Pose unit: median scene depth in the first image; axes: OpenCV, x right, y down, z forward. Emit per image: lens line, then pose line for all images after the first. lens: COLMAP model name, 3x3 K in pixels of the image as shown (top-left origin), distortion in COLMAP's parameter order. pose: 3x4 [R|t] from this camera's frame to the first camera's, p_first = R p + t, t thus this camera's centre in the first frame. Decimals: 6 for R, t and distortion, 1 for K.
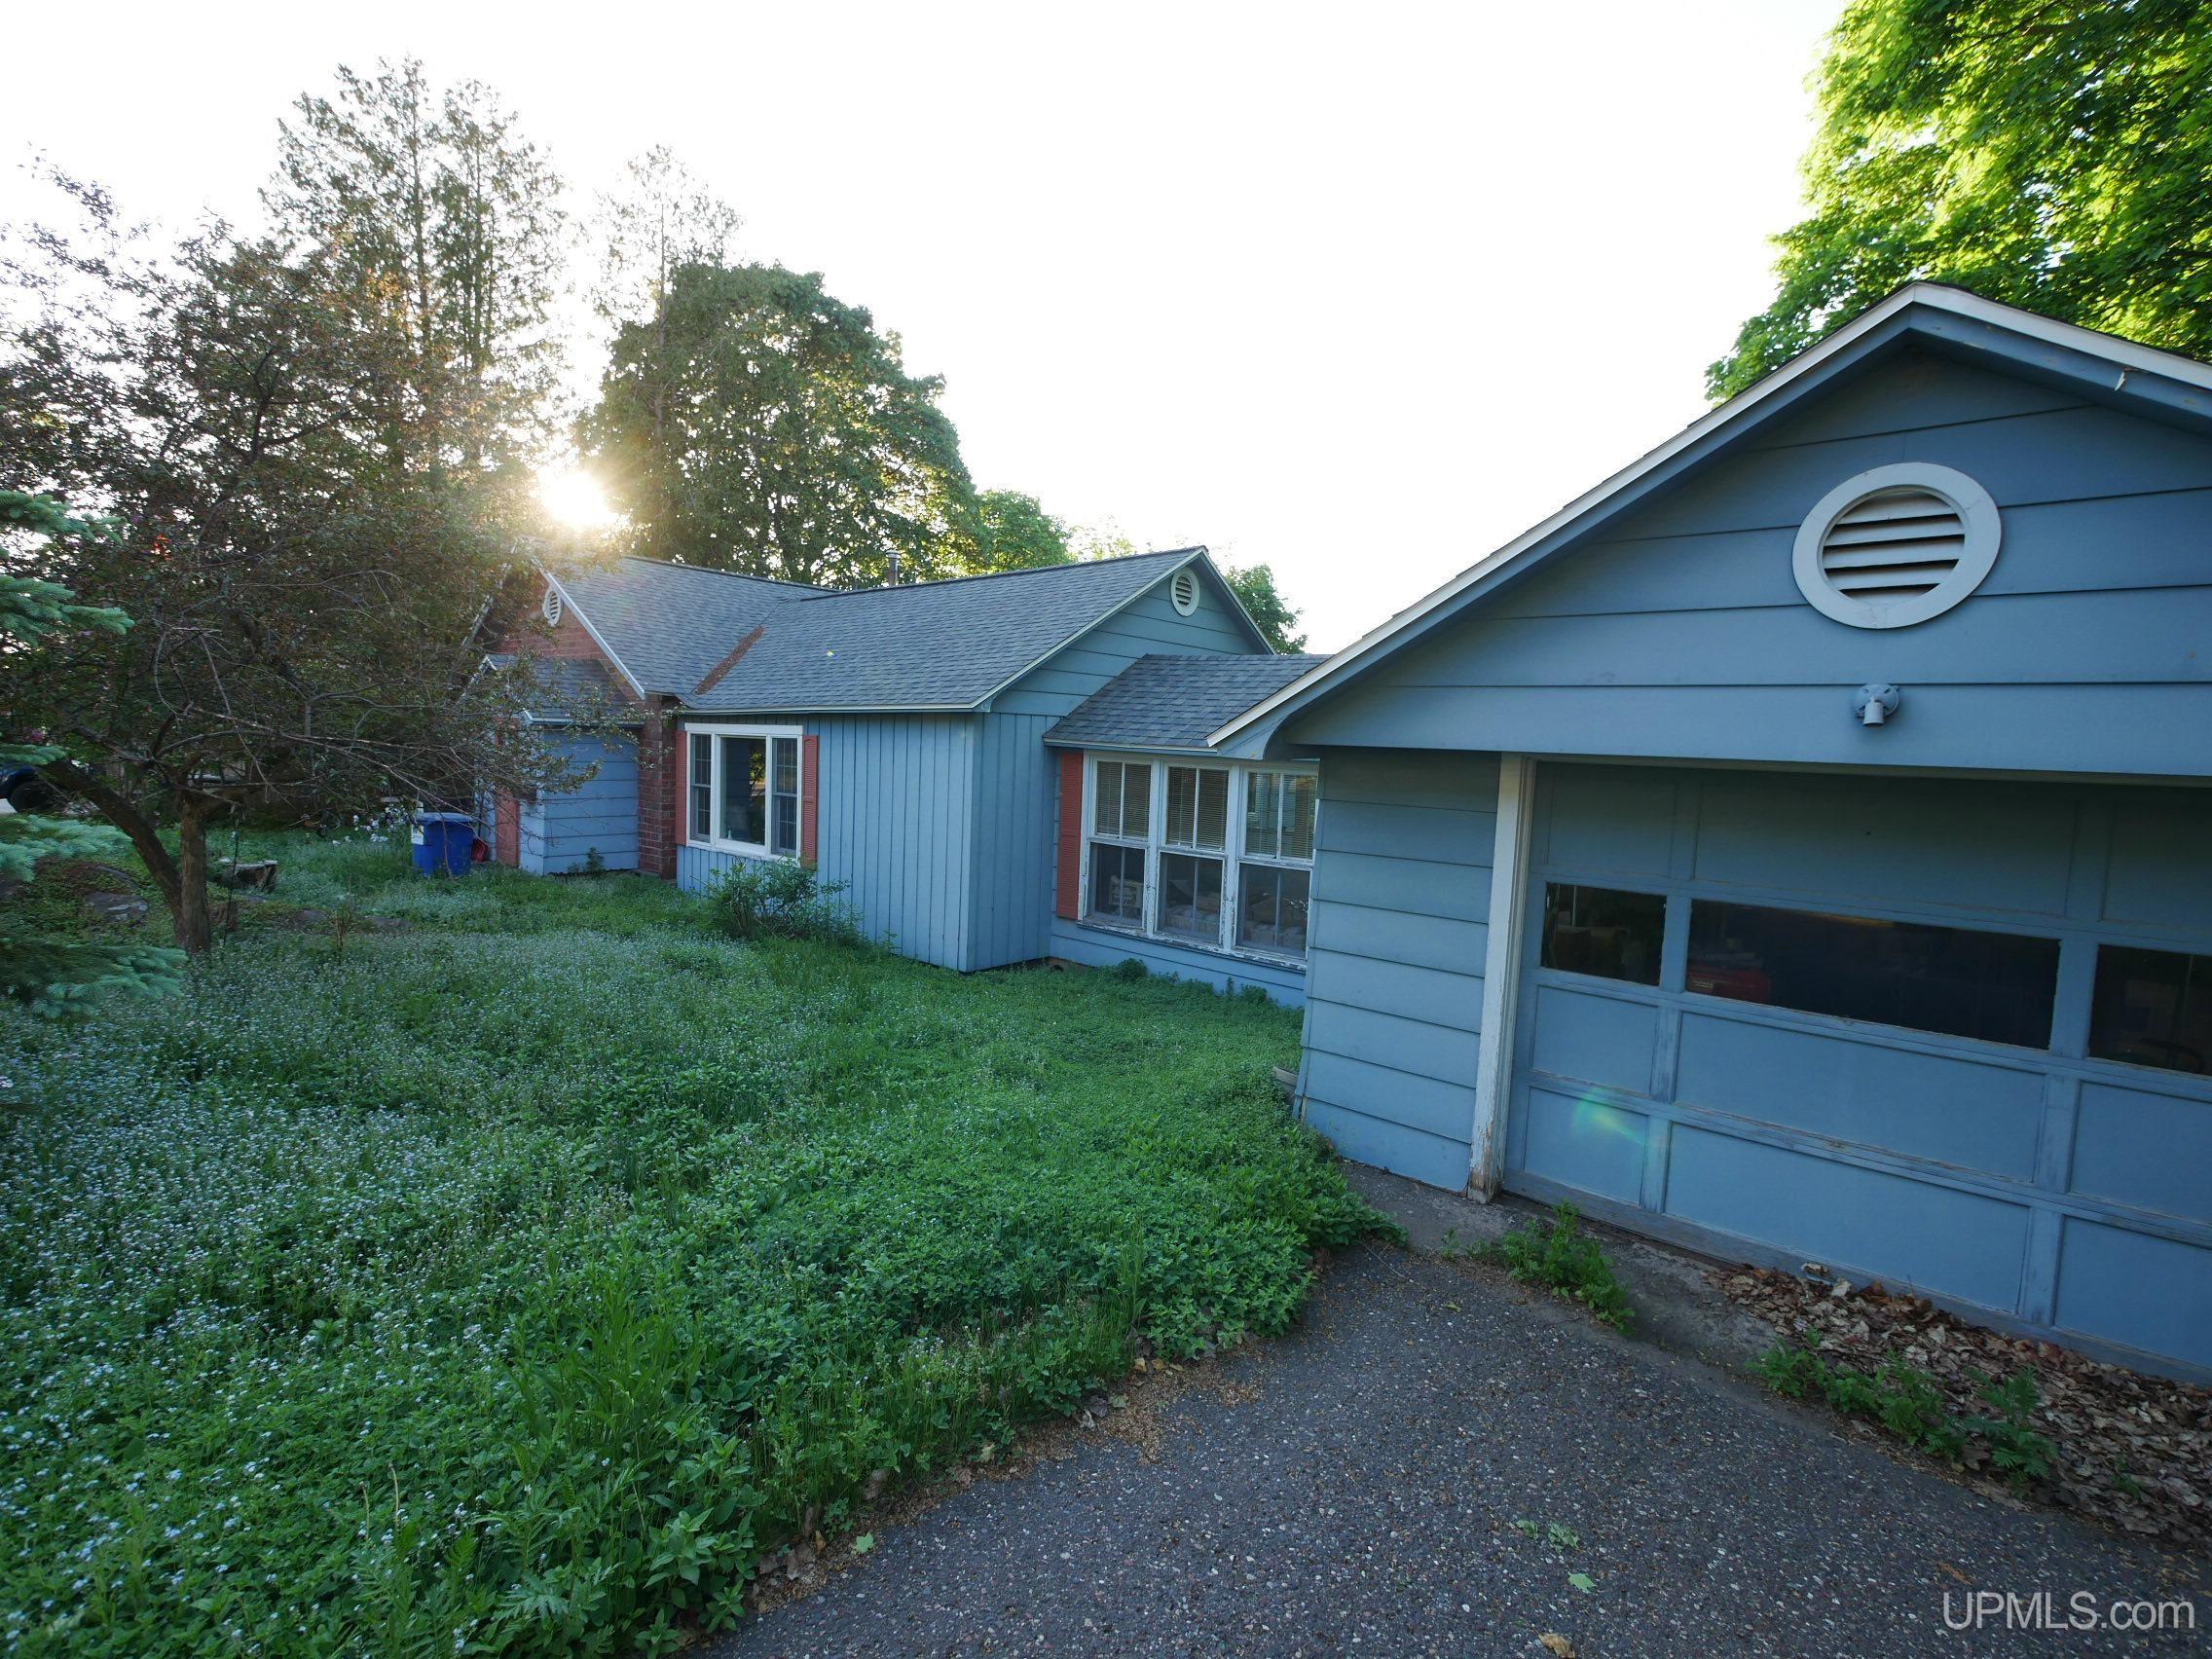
lens RADIAL K [[963.1, 0, 1106.0], [0, 963.1, 829.5], [0, 0, 1]] dist [-0.003559, -0.000375]
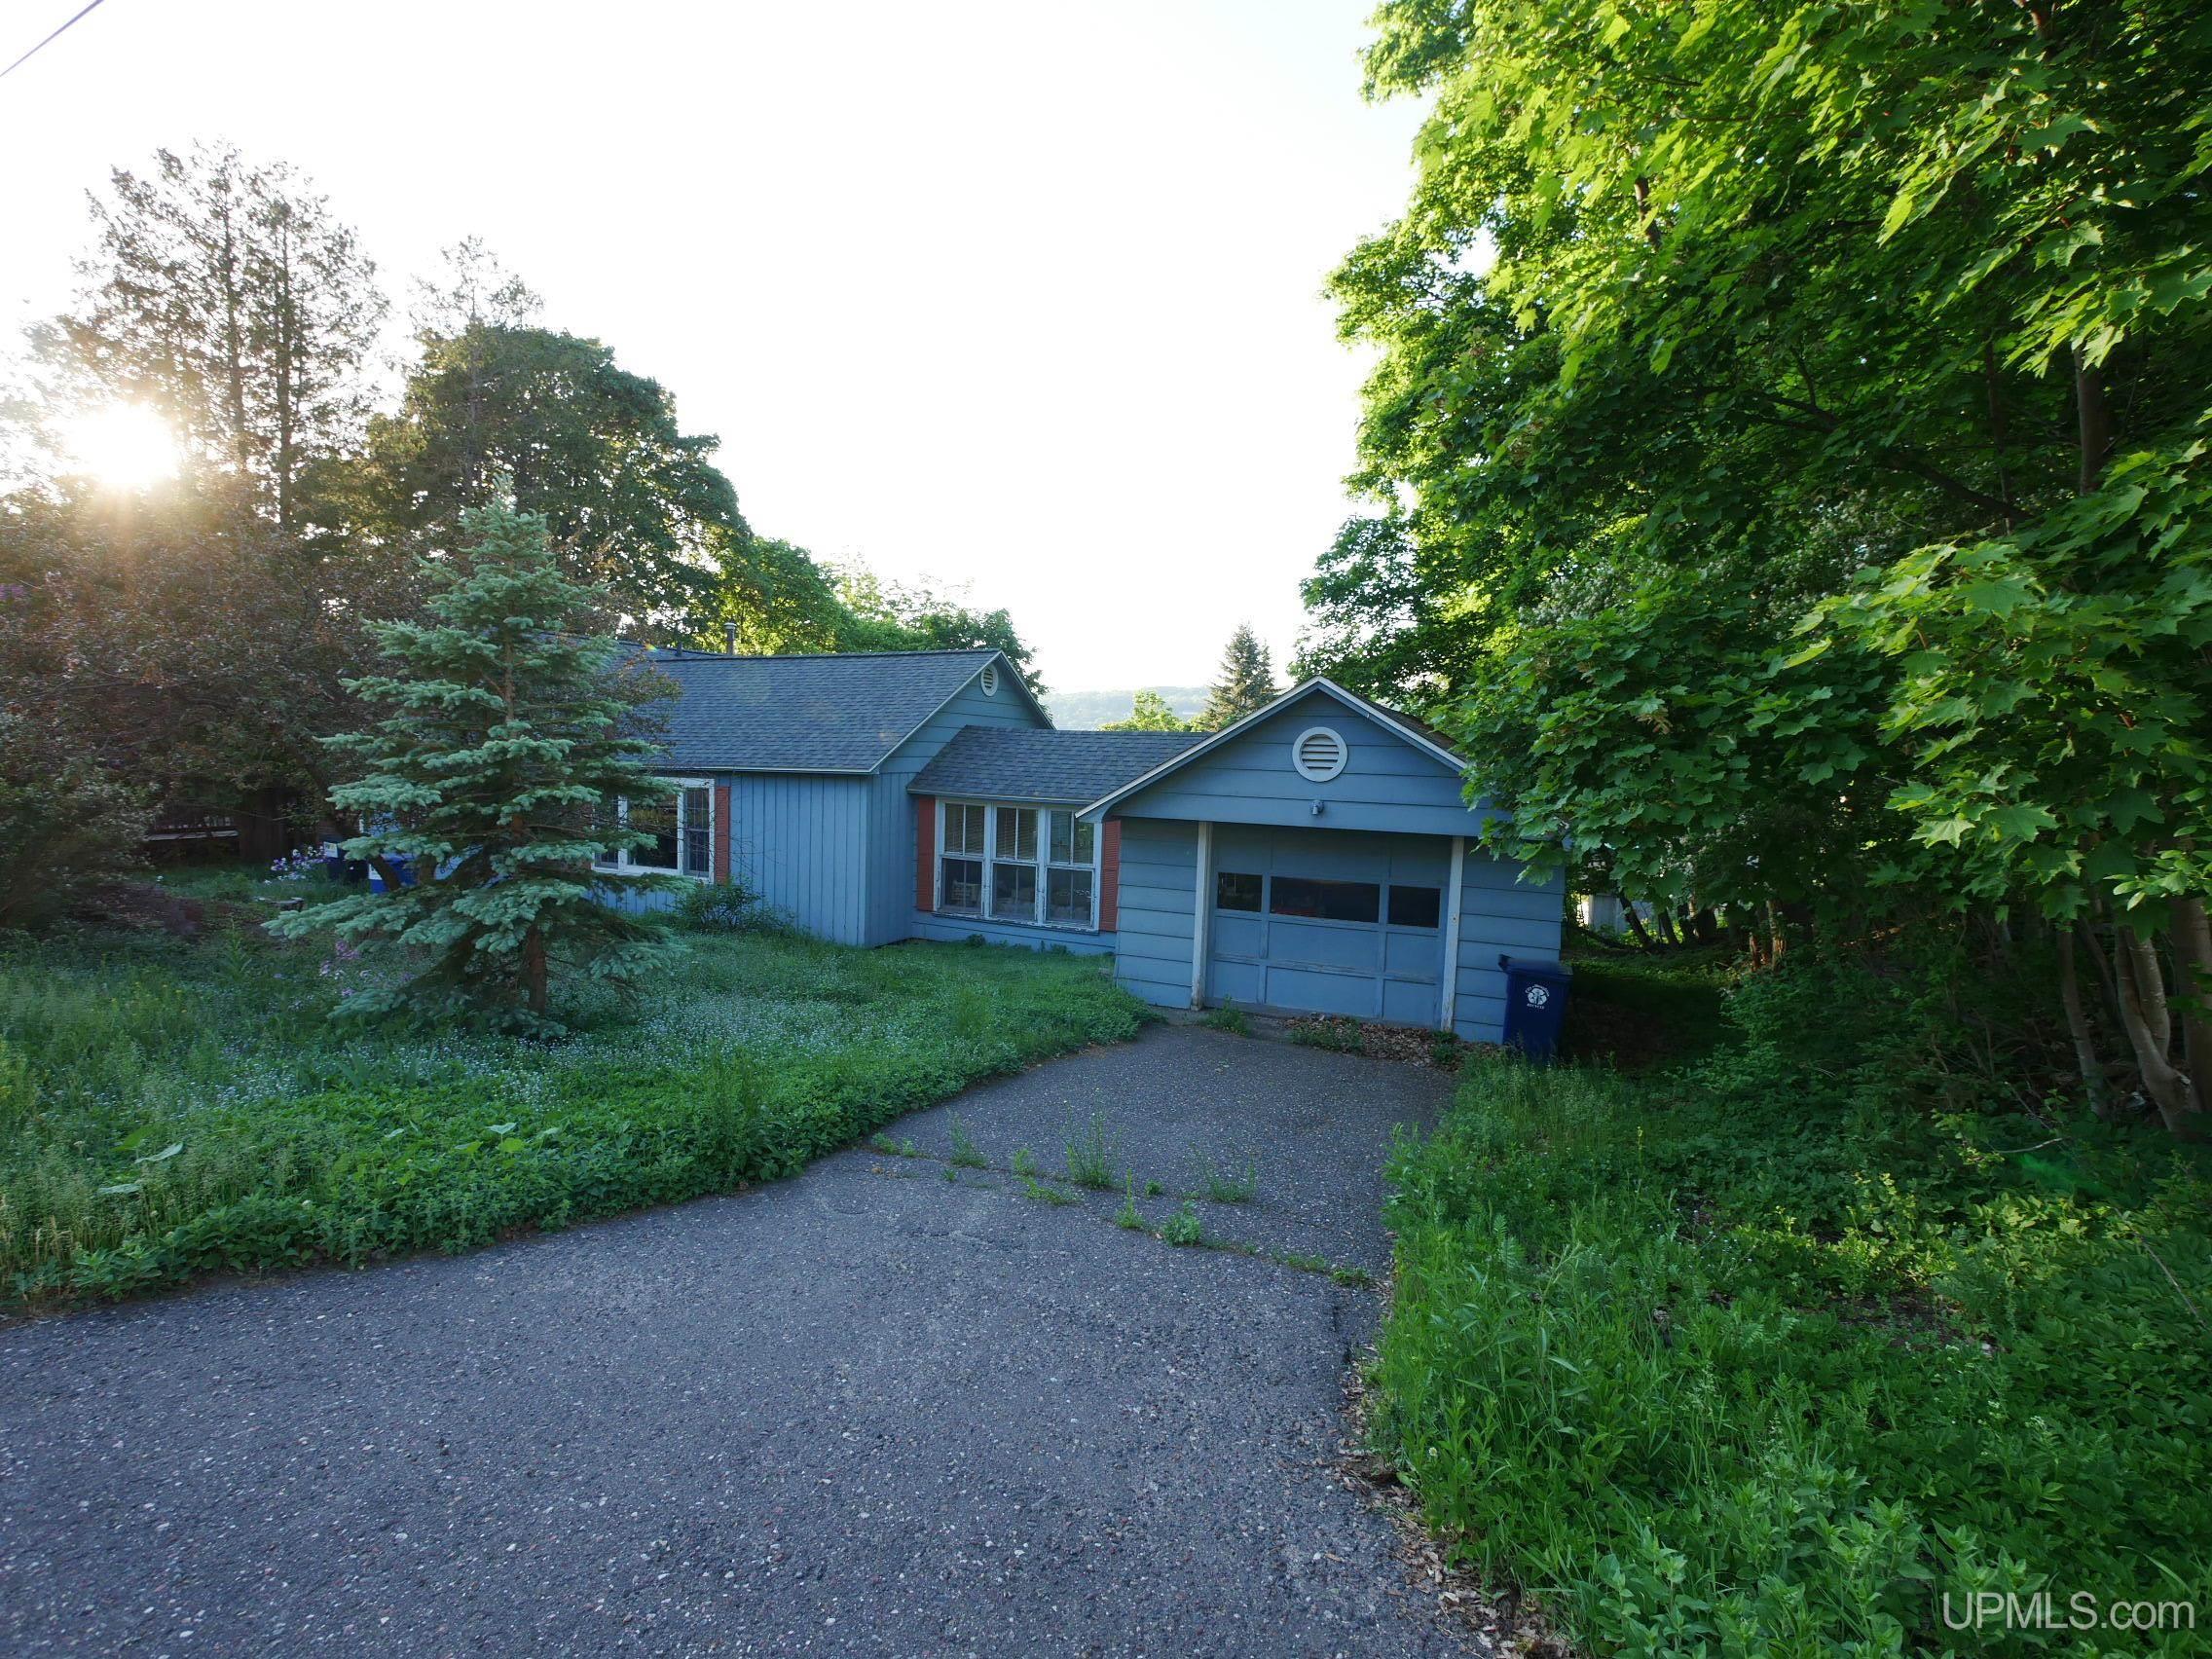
lens RADIAL K [[963.1, 0, 1106.0], [0, 963.1, 829.5], [0, 0, 1]] dist [-0.003559, -0.000375]
pose [[0.957155, -0.030151, 0.288001, -0.207167], [0.030548, 0.999528, 0.003116, -0.028470], [-0.287959, 0.005815, 0.957625, -0.508824]]
